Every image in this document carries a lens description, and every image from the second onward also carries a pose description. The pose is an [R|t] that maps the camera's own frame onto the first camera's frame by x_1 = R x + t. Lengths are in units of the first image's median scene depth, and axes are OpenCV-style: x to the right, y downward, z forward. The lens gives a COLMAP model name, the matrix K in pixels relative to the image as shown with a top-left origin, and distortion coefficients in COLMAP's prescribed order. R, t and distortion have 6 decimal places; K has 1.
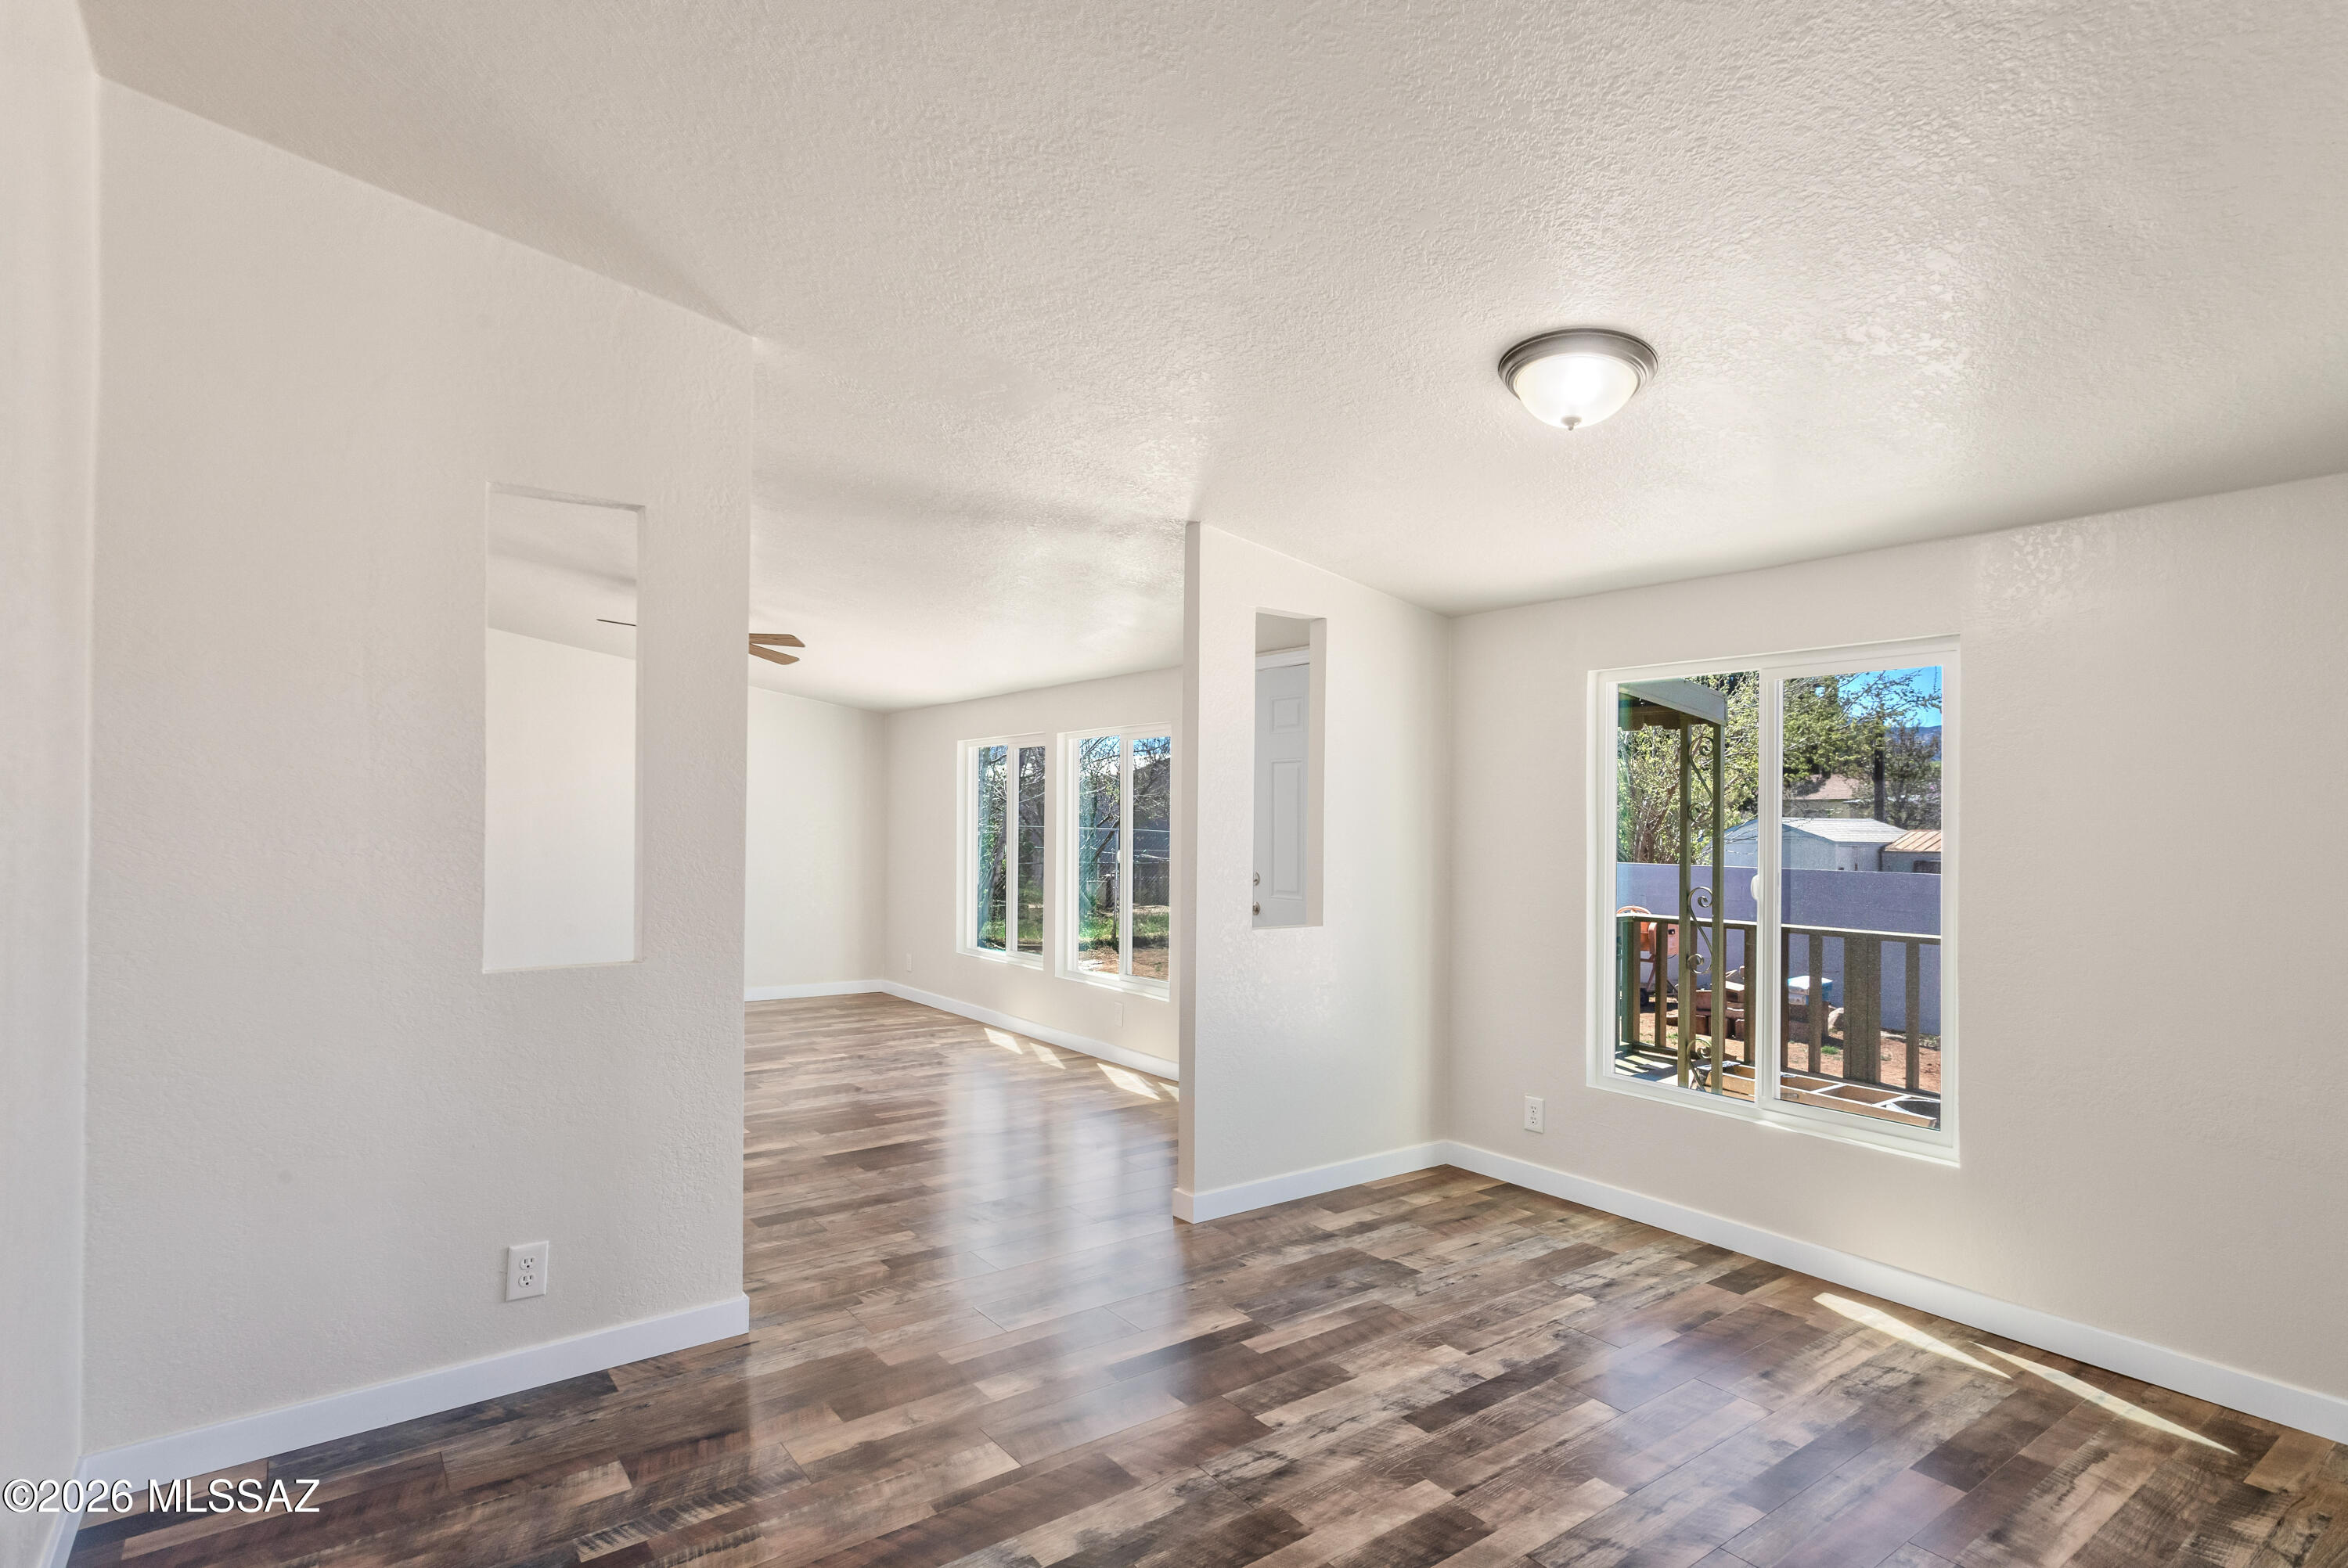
lens RADIAL K [[1166.6, 0, 1188.0], [0, 1166.6, 788.0], [0, 0, 1]] dist [0.000836, -0.000089]
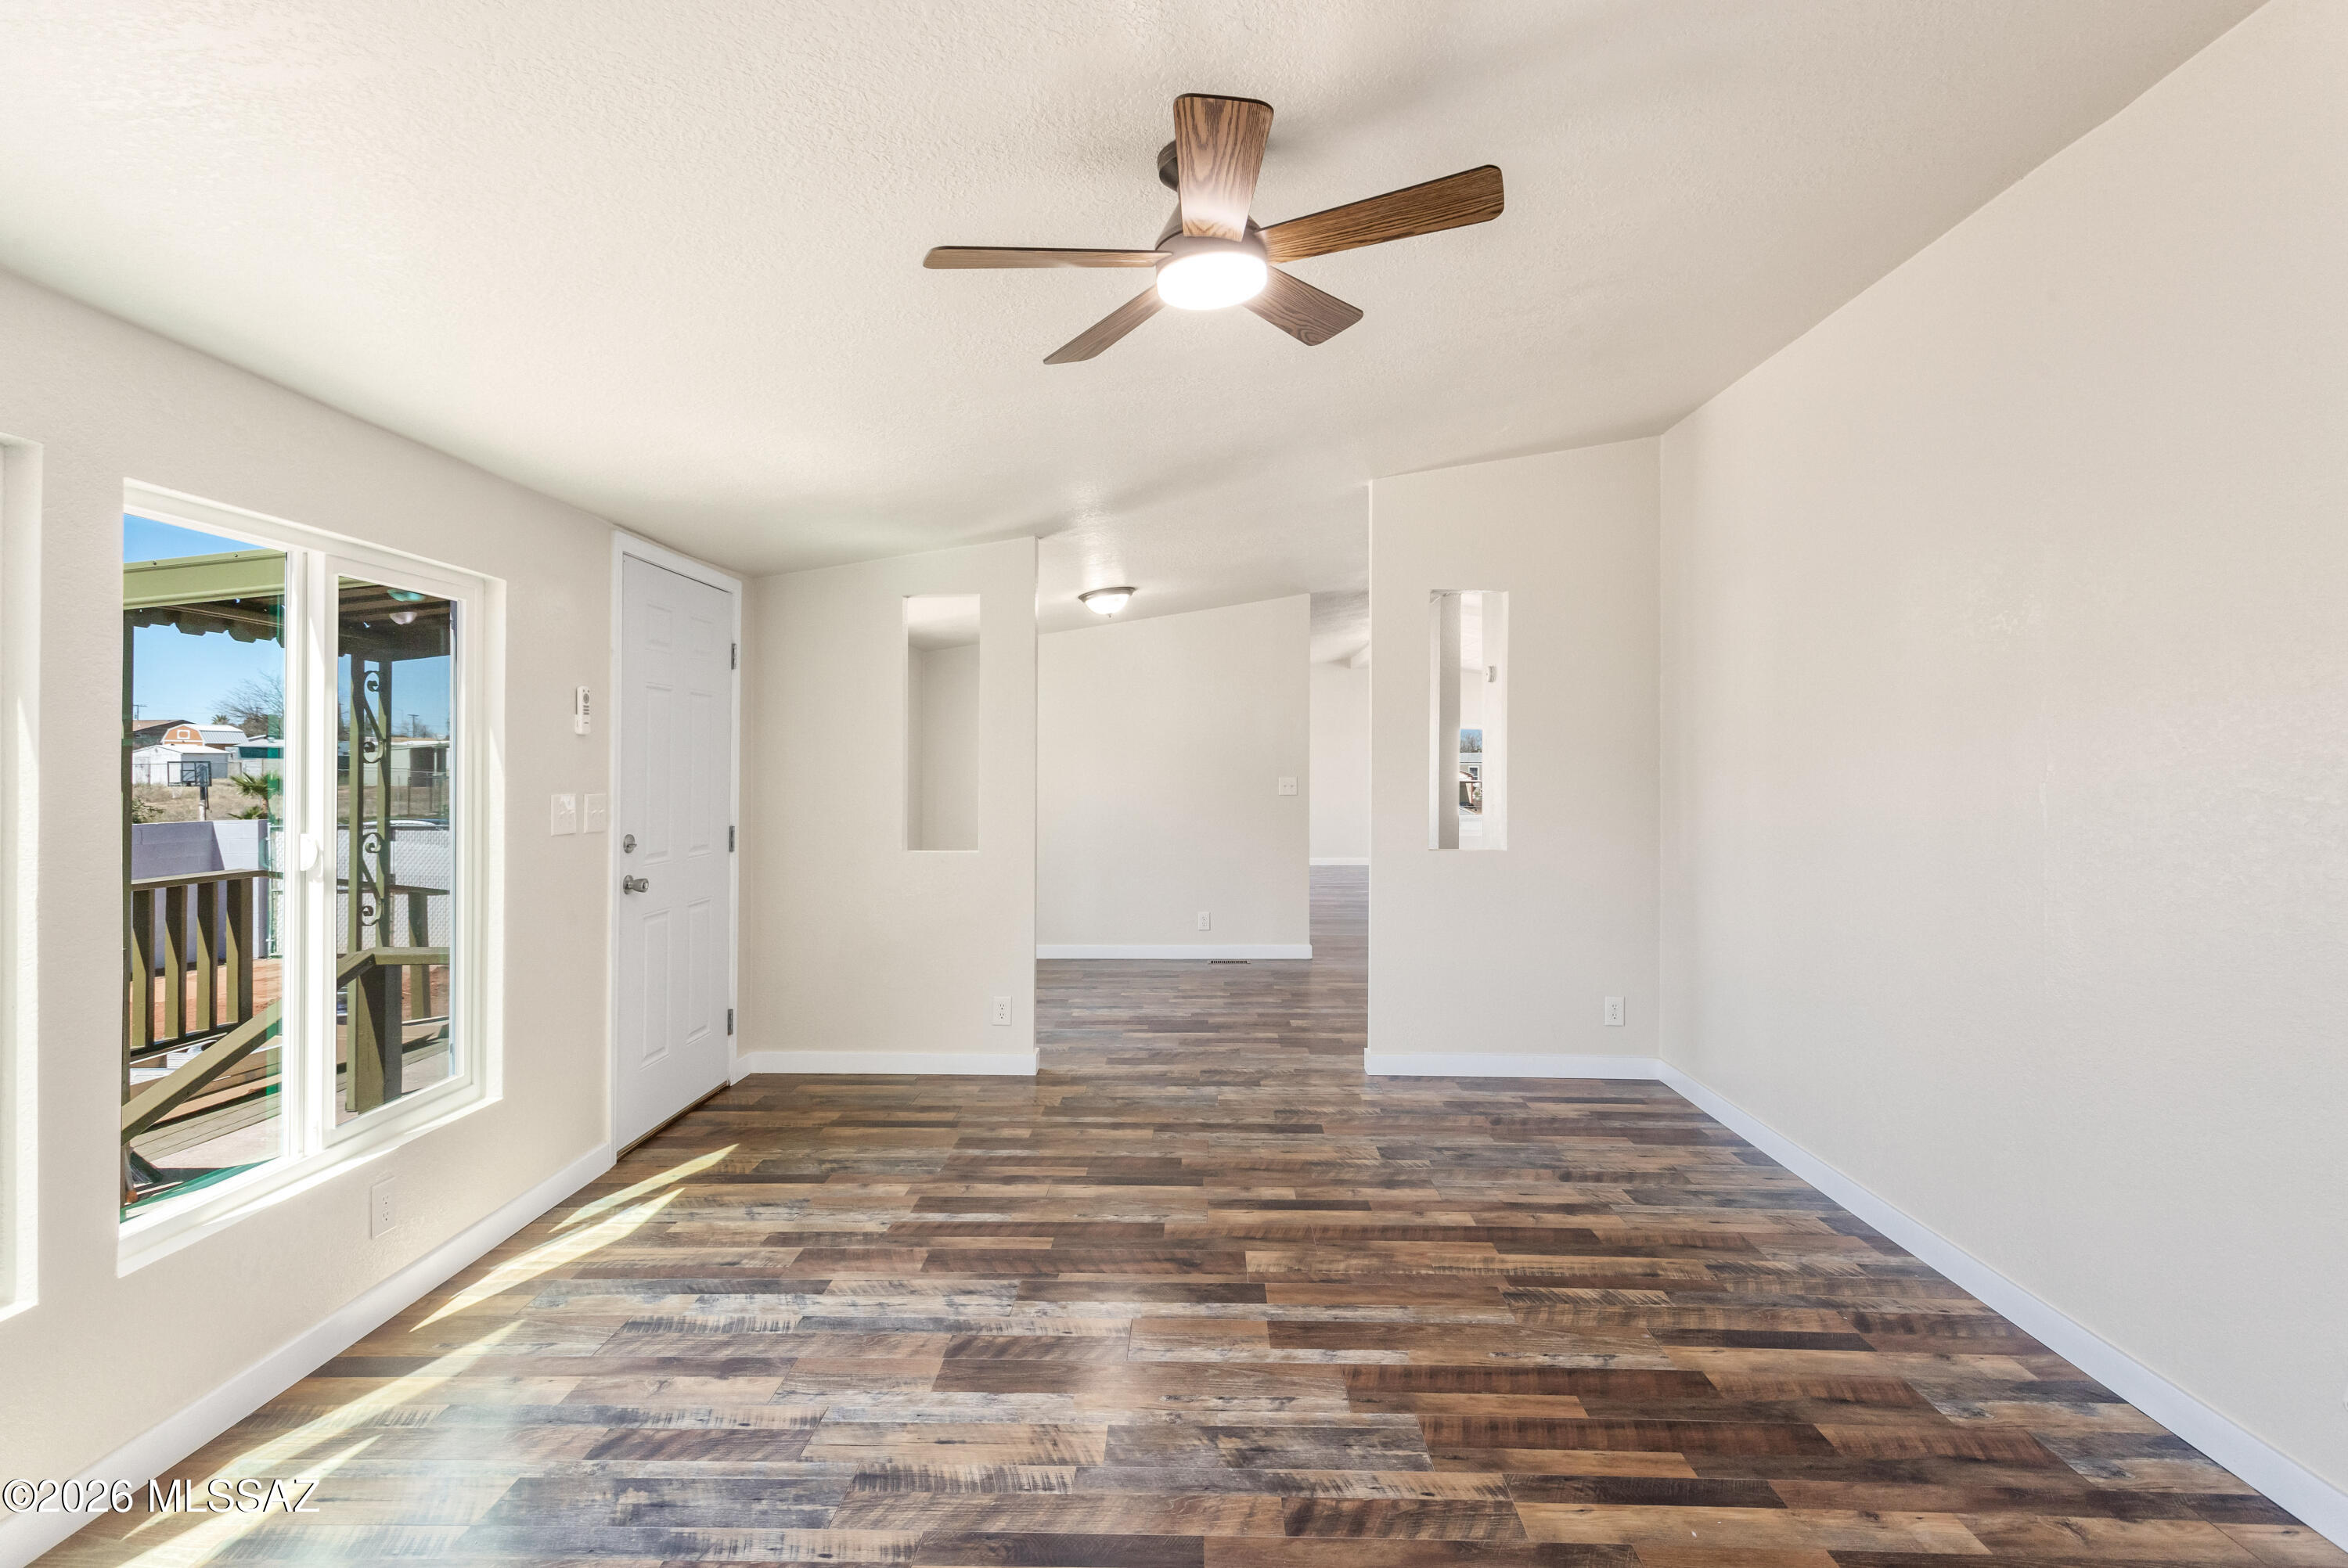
lens RADIAL K [[1166.6, 0, 1188.0], [0, 1166.6, 788.0], [0, 0, 1]] dist [0.000836, -0.000089]
pose [[-0.788442, -0.027790, 0.614480, -1.320847], [-0.030766, 0.999510, 0.005726, 0.058604], [-0.614339, -0.014390, -0.788911, 2.736942]]
